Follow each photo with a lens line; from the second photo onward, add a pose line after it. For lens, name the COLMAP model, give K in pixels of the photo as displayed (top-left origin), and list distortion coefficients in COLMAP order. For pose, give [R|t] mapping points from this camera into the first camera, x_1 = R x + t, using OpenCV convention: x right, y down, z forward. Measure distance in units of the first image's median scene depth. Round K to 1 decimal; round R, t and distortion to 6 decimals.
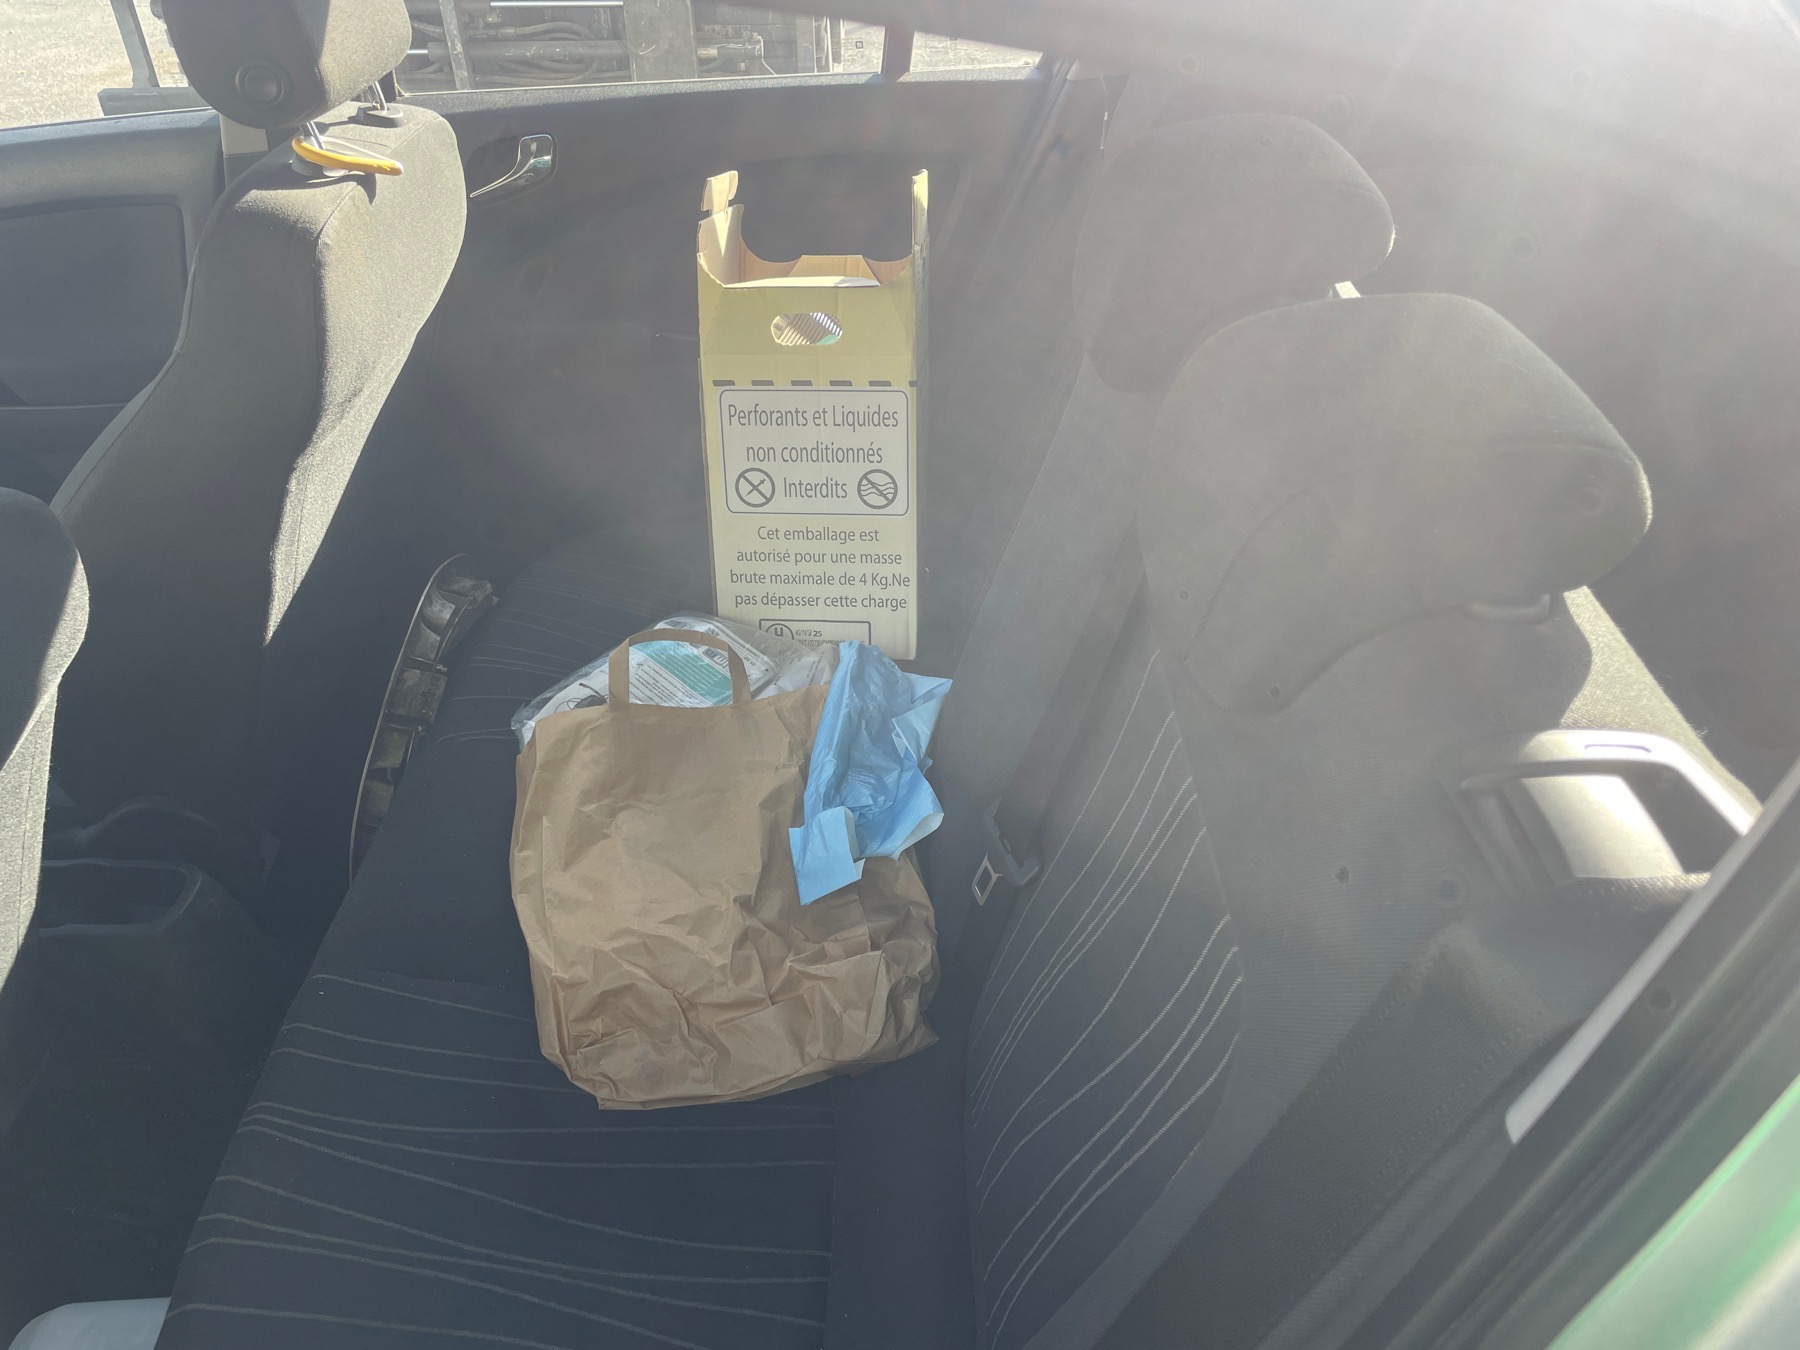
lens RADIAL K [[1369.0, 0, 893.5], [0, 1369.0, 671.7], [0, 0, 1]] dist [0.082135, -0.107615]
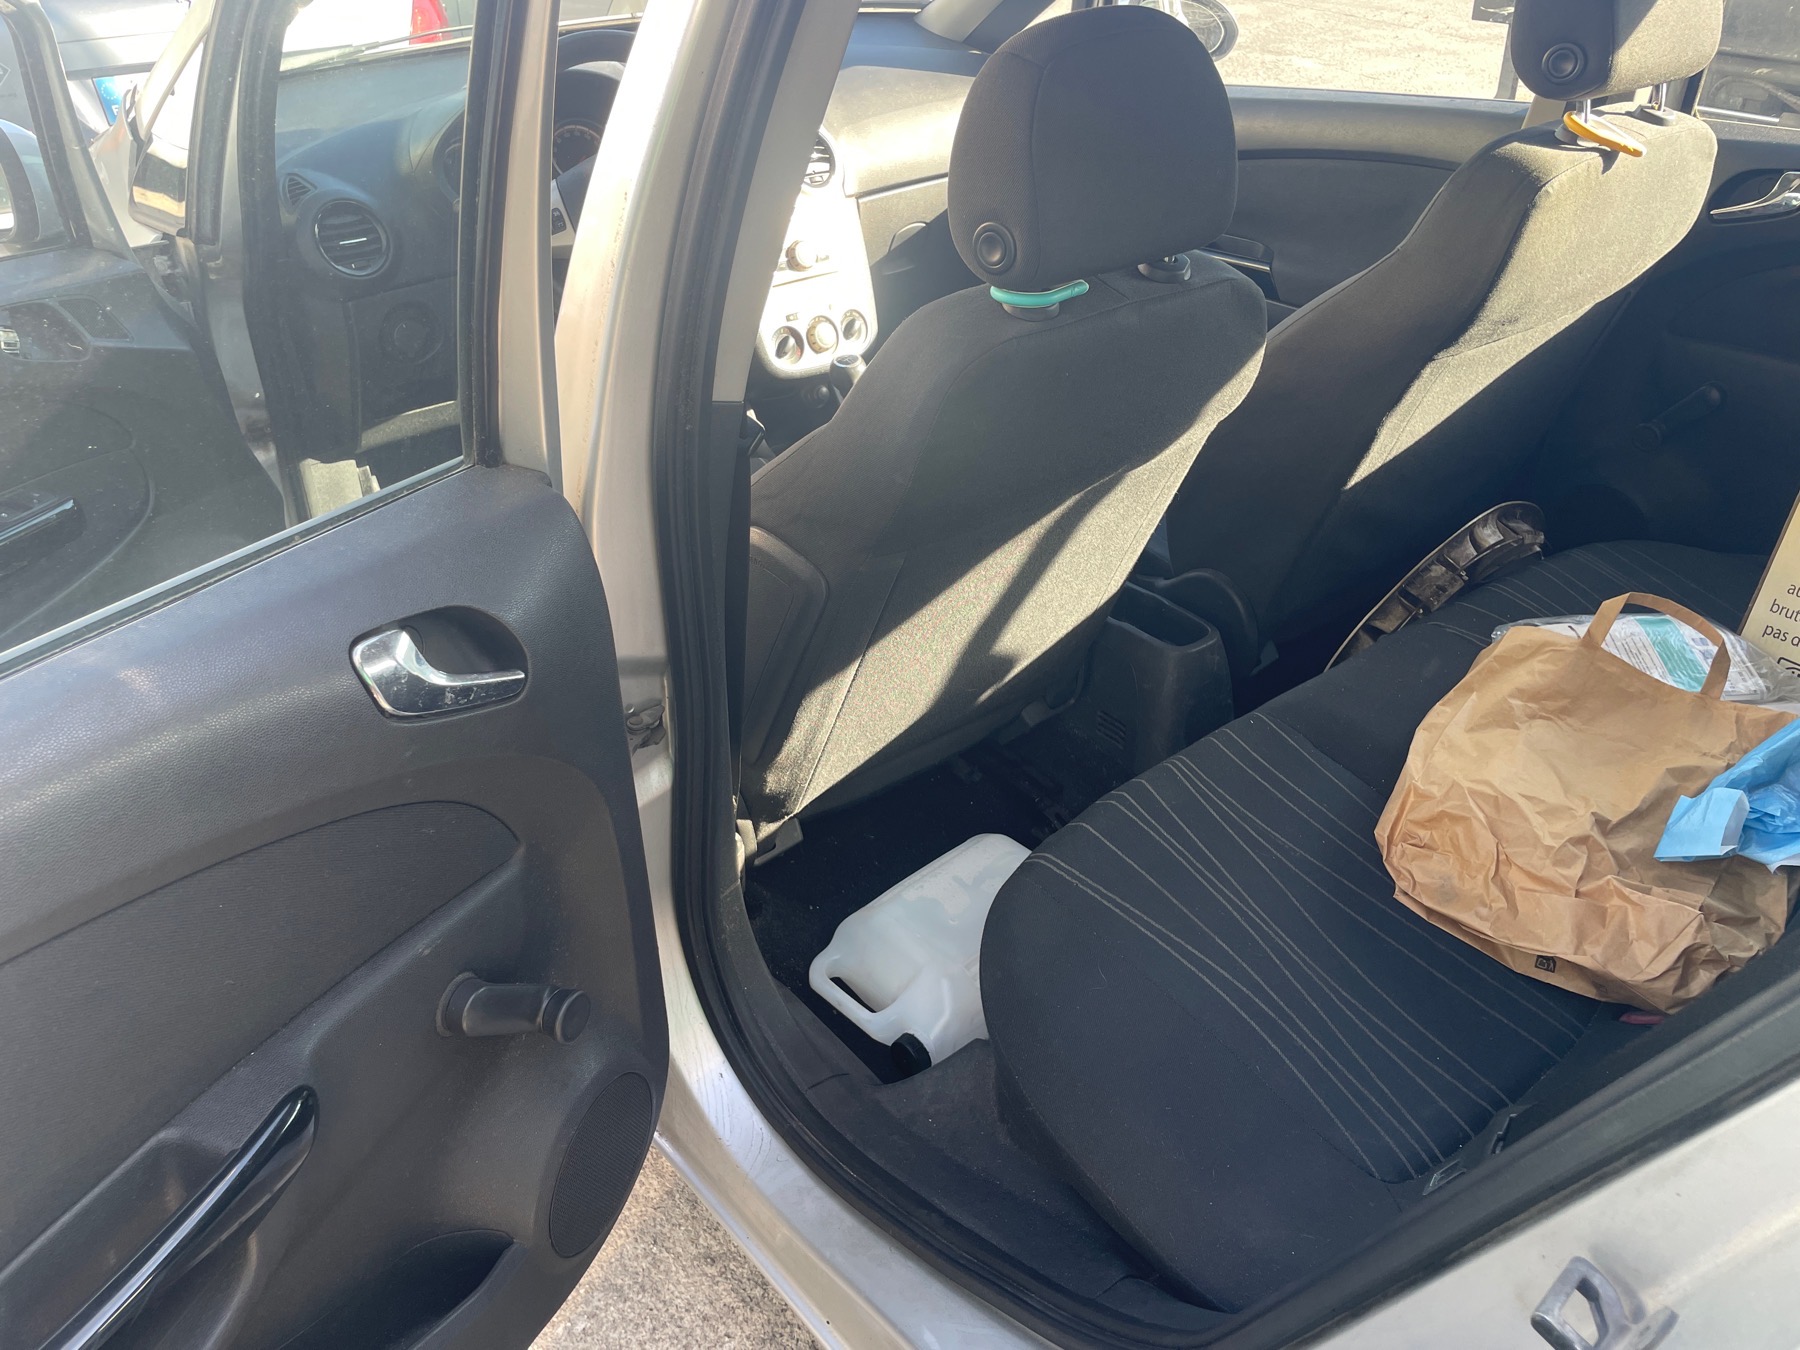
lens RADIAL K [[1369.0, 0, 894.8], [0, 1369.0, 645.5], [0, 0, 1]] dist [0.082135, -0.107615]
pose [[0.643264, 0.414705, -0.643608, 0.173791], [-0.444263, 0.886795, 0.127375, 0.144241], [0.623572, 0.203996, 0.754681, -0.205779]]
